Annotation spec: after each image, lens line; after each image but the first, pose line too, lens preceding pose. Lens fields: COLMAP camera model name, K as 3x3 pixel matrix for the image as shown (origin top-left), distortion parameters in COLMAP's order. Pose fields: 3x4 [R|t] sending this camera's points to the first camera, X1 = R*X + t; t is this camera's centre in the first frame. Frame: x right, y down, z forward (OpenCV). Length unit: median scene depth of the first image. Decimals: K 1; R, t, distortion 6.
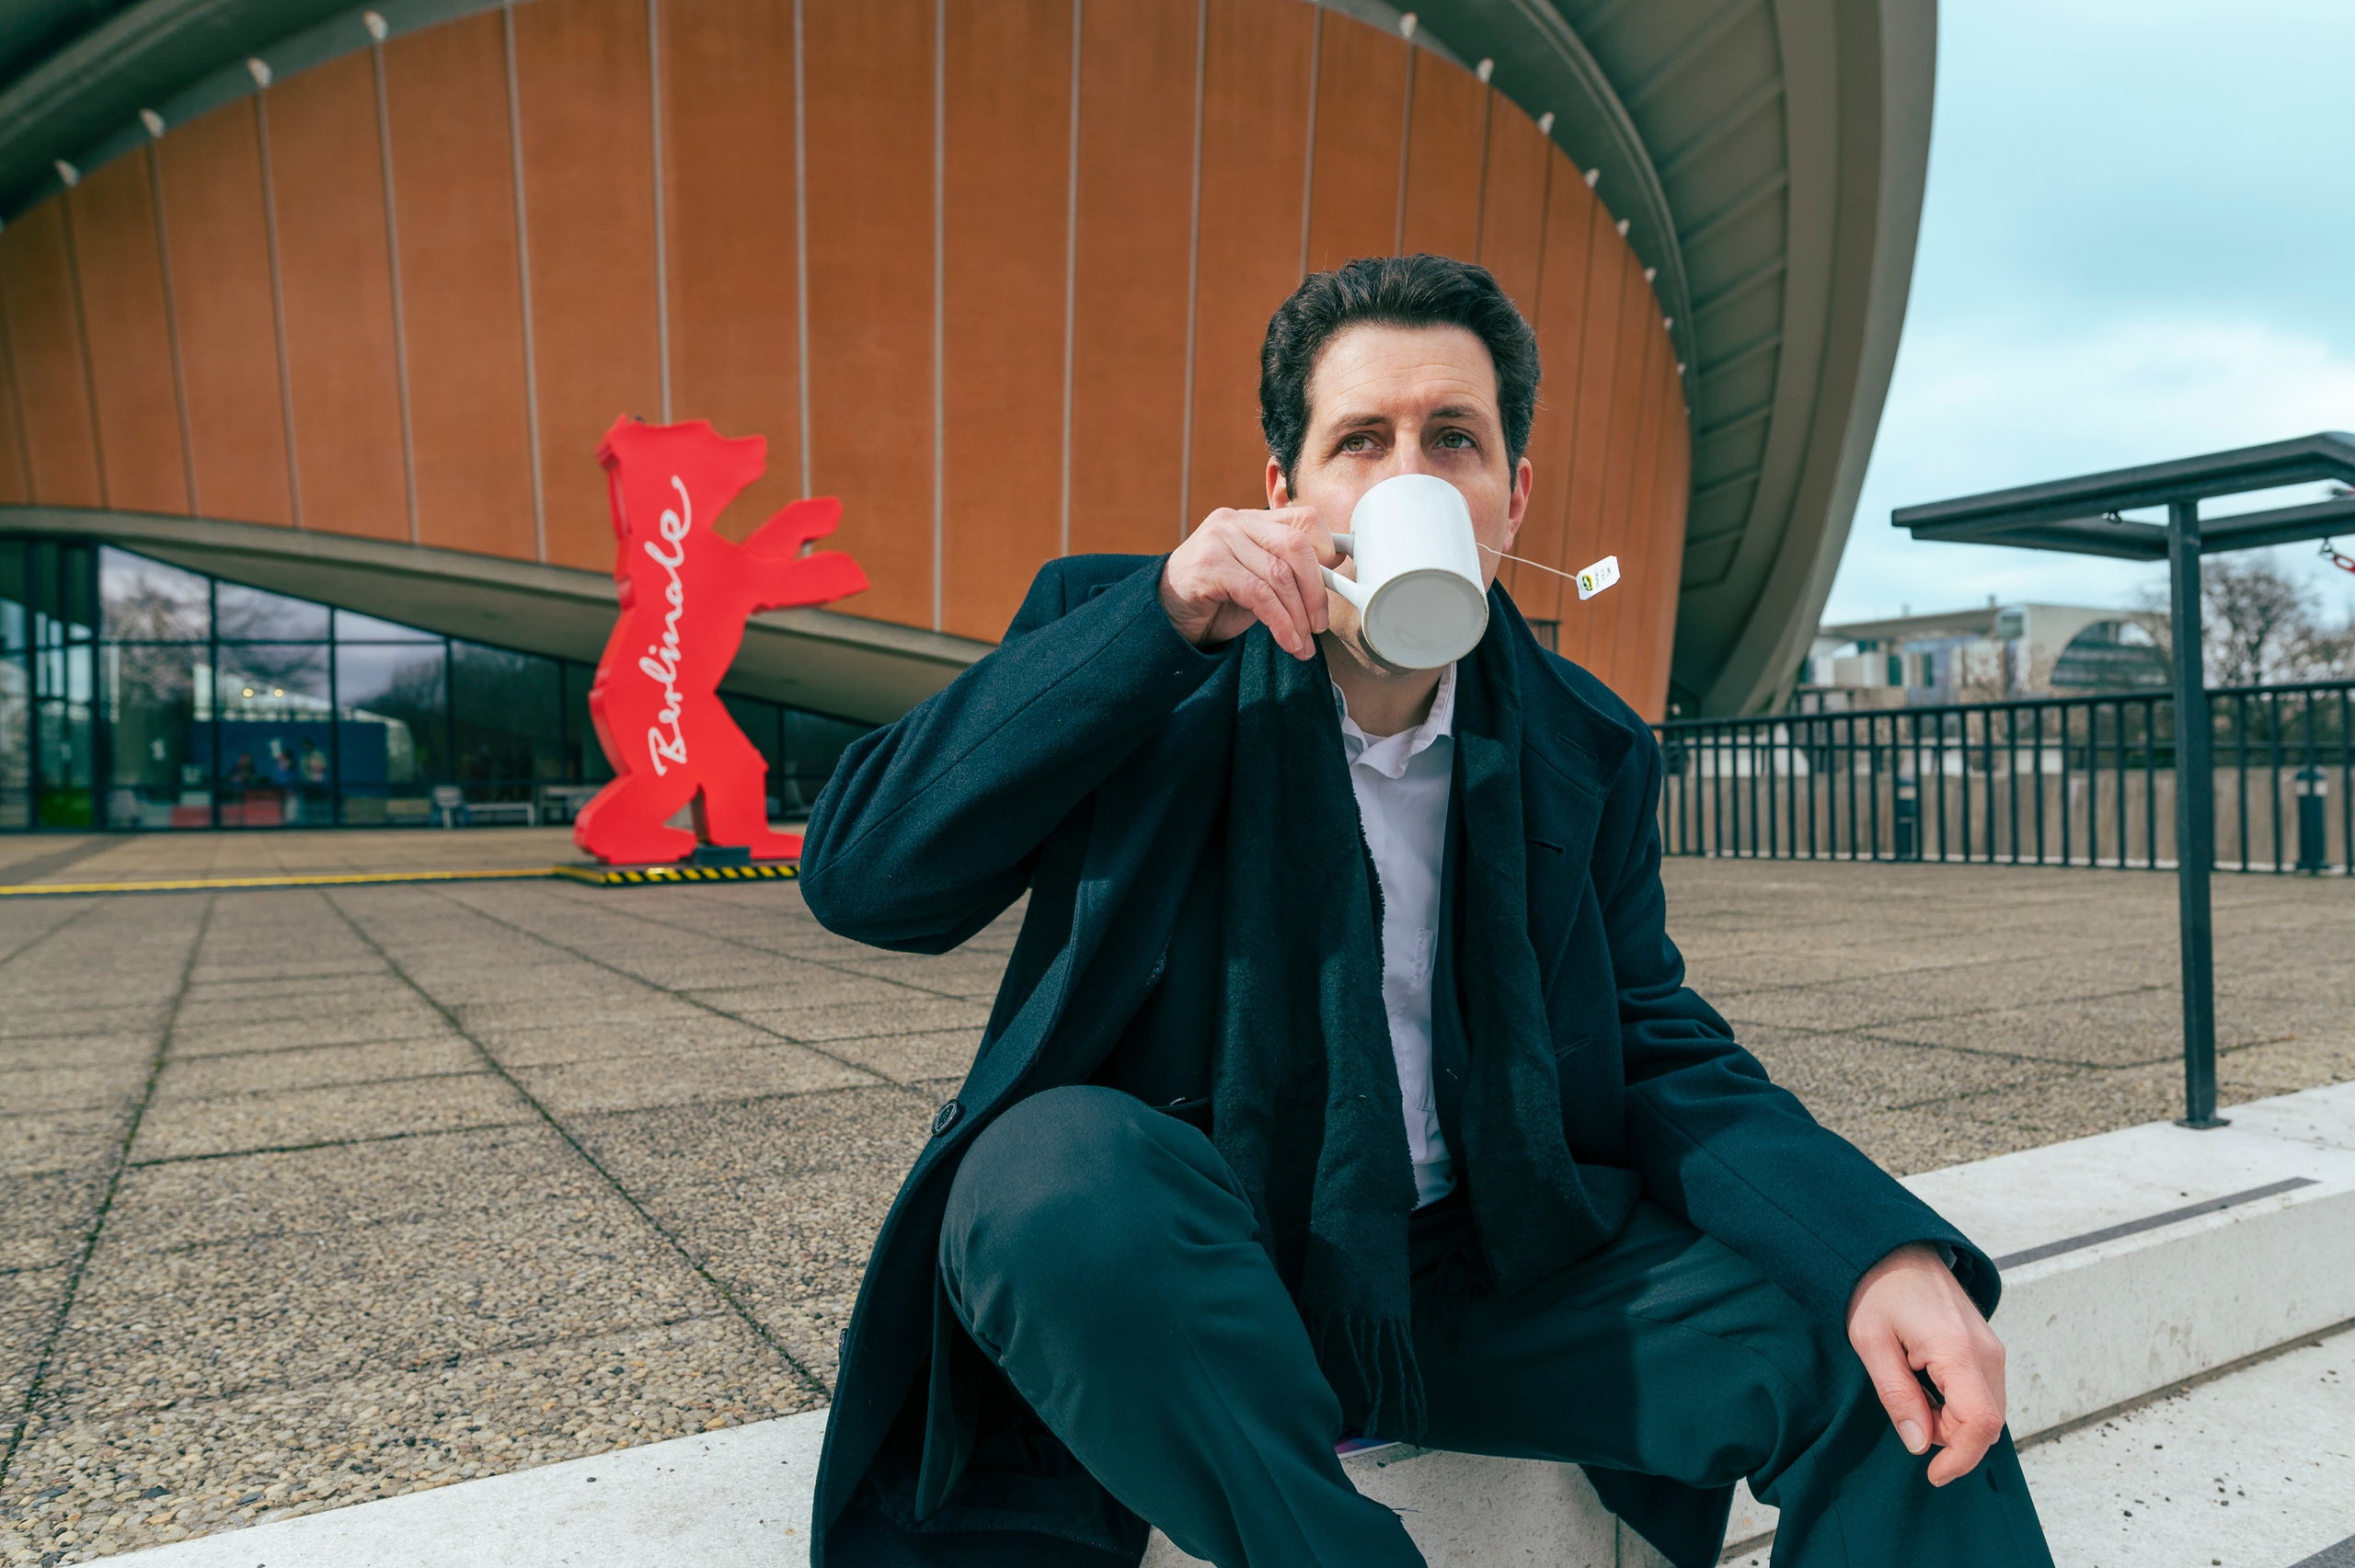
lens RADIAL K [[1611.4, 0, 1177.5], [0, 1611.4, 784.0], [0, 0, 1]] dist [-0.060801, 0.027407]
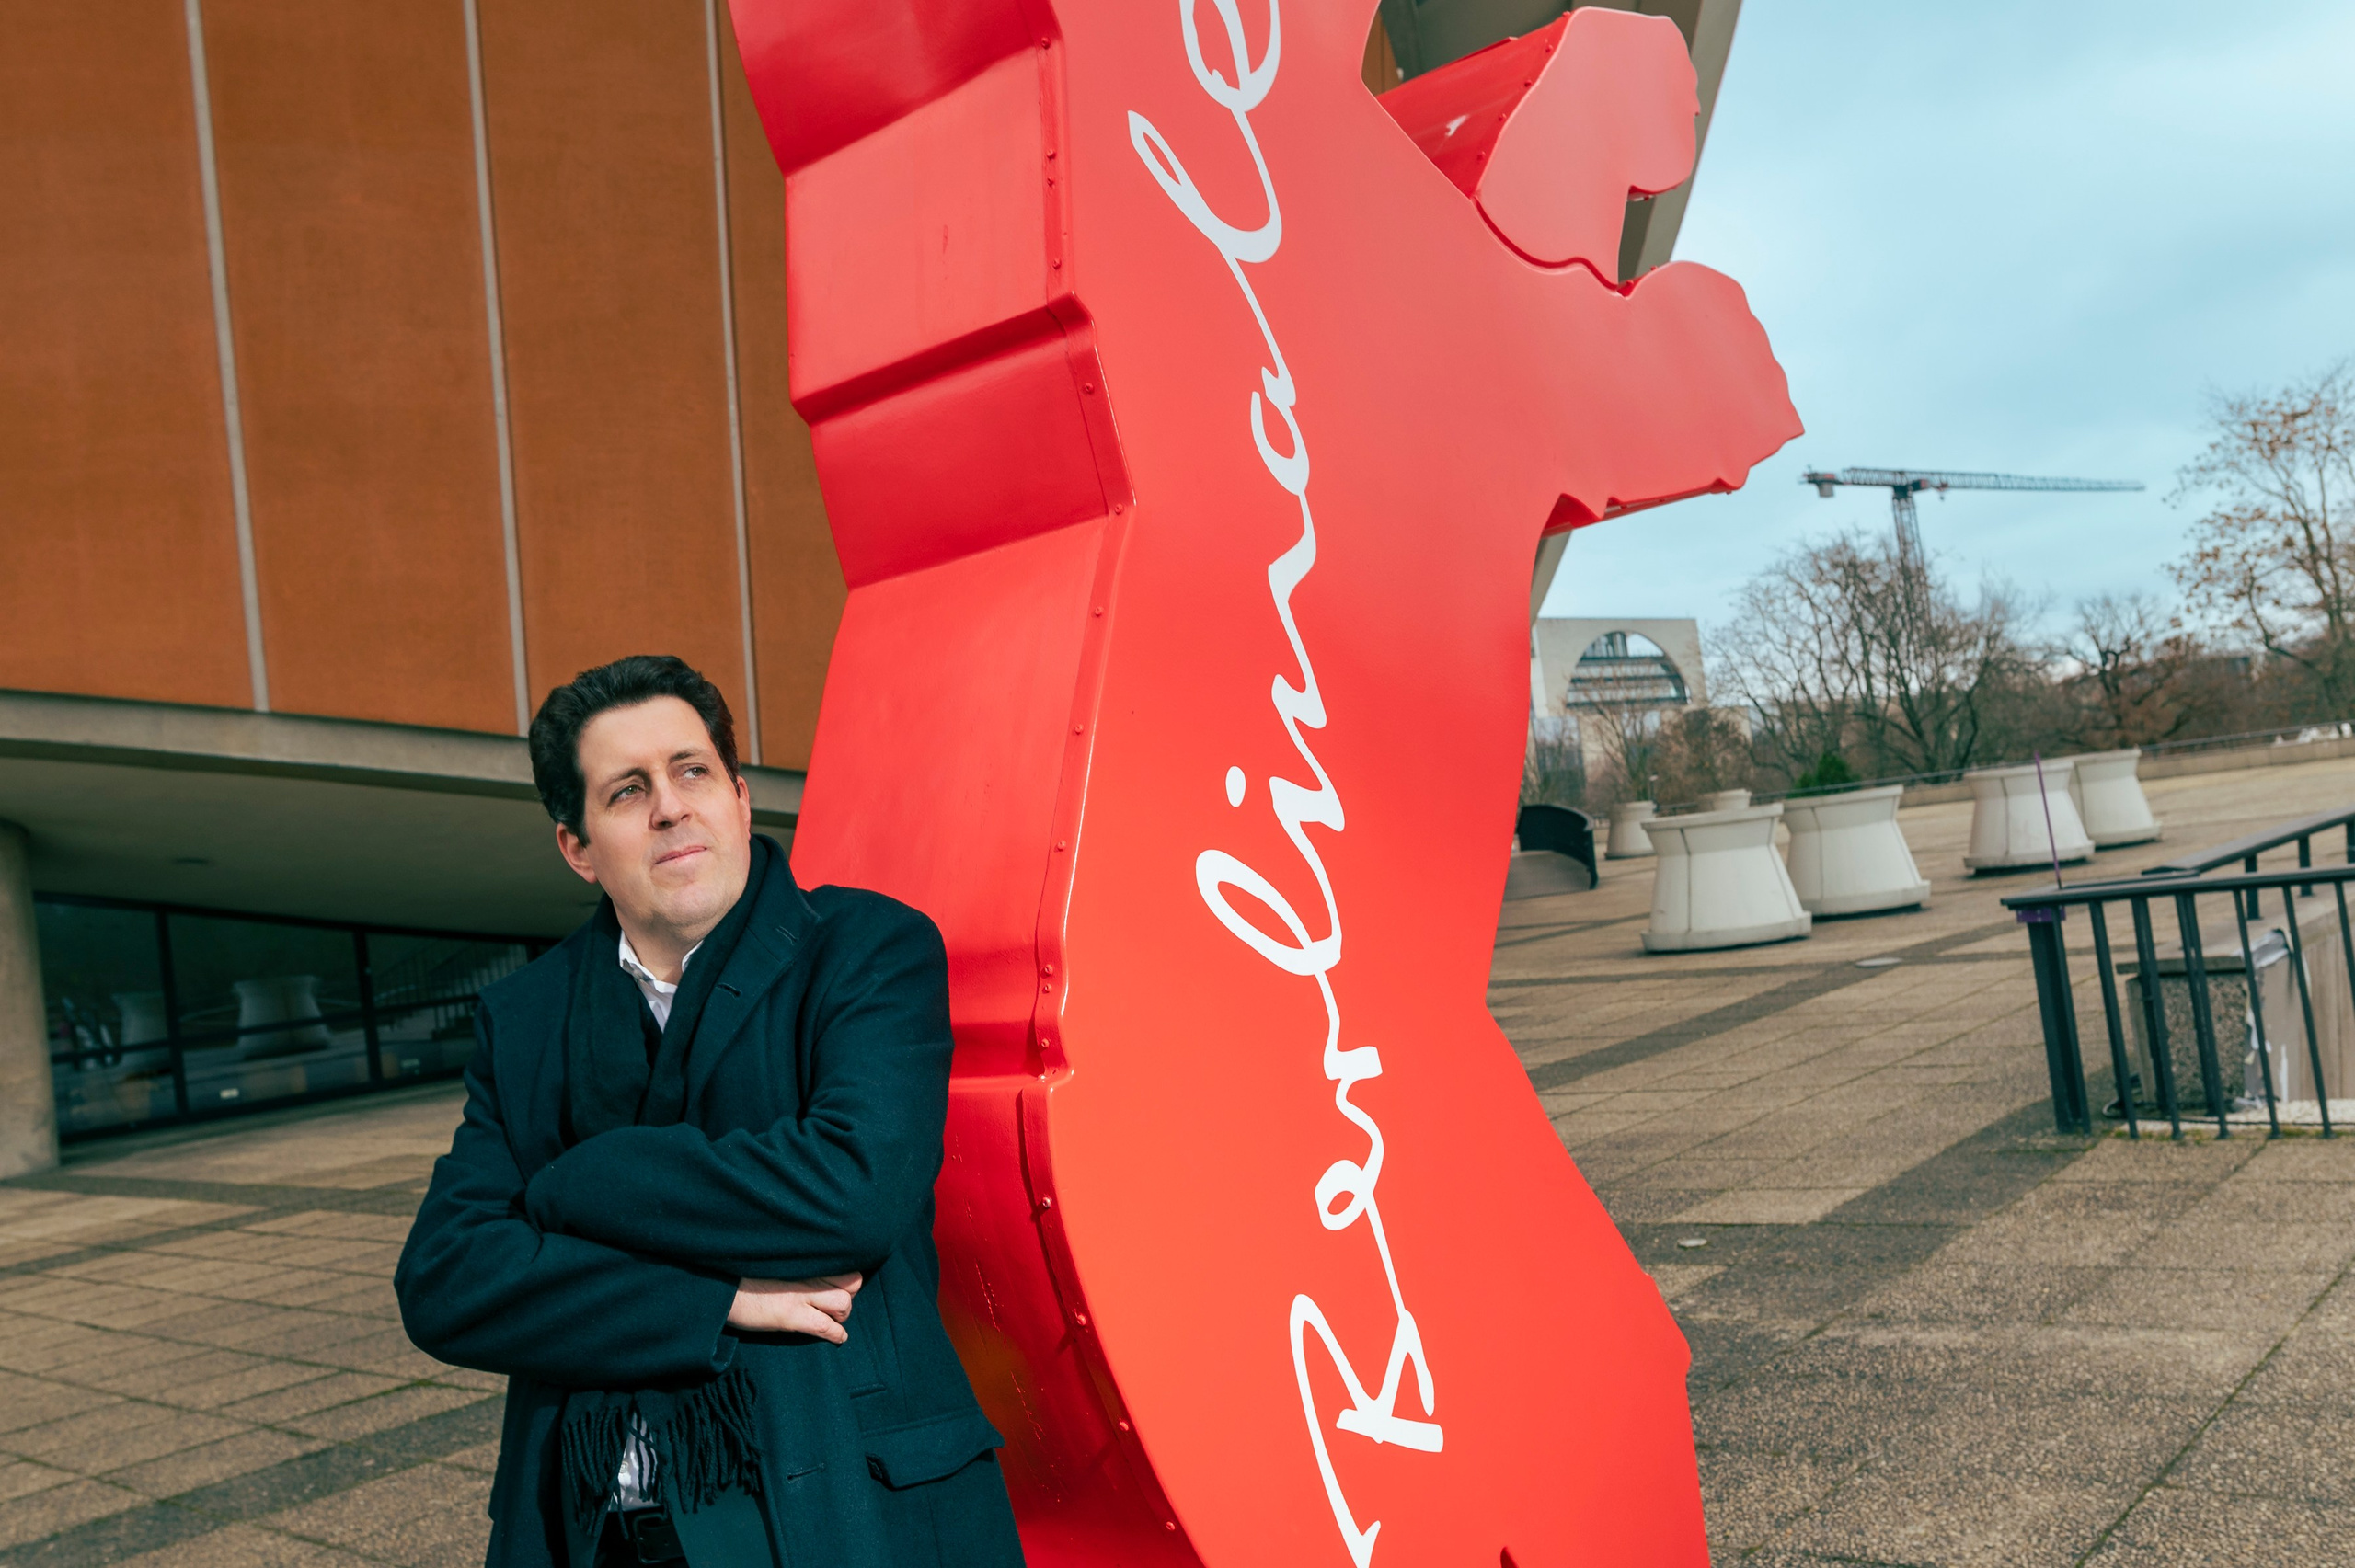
lens RADIAL K [[2013.4, 0, 1153.5], [0, 2013.4, 772.4], [0, 0, 1]] dist [-0.050772, 0.054846]
pose [[0.948248, -0.094030, 0.303288, -0.390216], [0.113459, 0.992428, -0.047050, -0.076086], [-0.296567, 0.079026, 0.951737, 0.808467]]
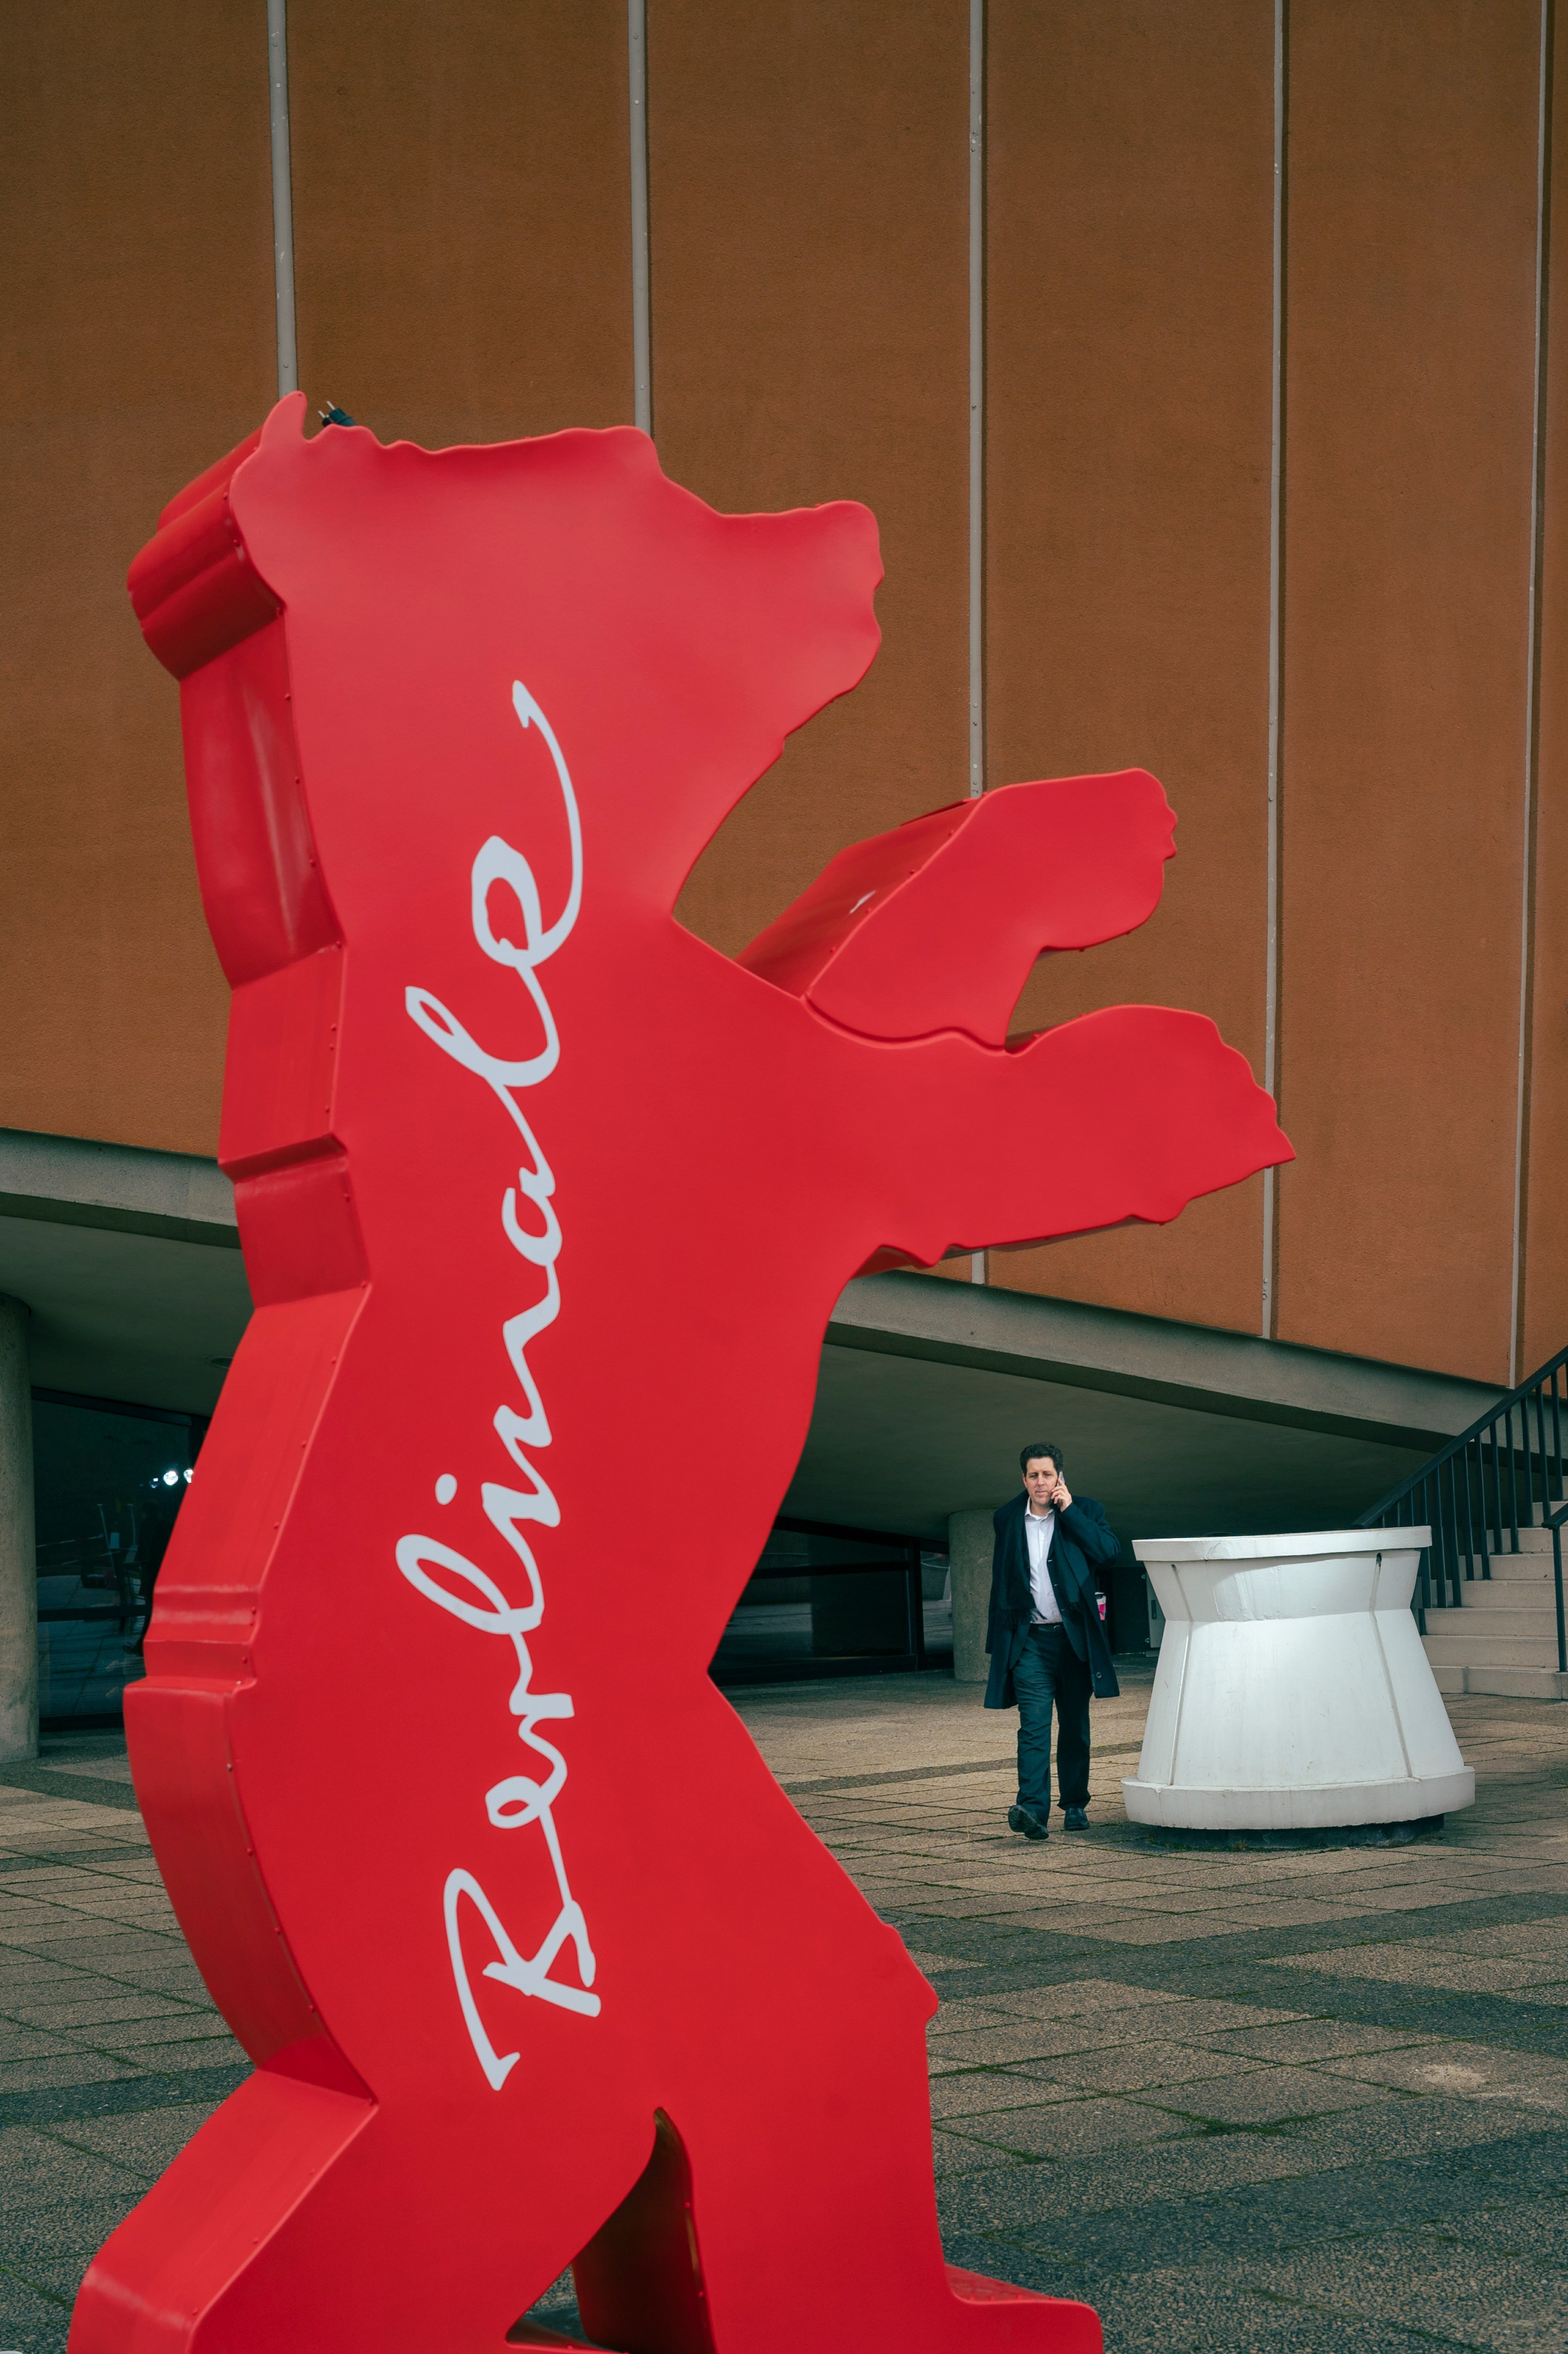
lens RADIAL K [[3378.6, 0, 784.0], [0, 3378.6, 1177.0], [0, 0, 1]] dist [-0.014648, 0.104681]
pose [[0.999440, -0.030624, -0.013492, -0.273300], [0.029219, 0.995119, -0.094255, -0.080622], [0.016313, 0.093808, 0.995457, 0.549397]]
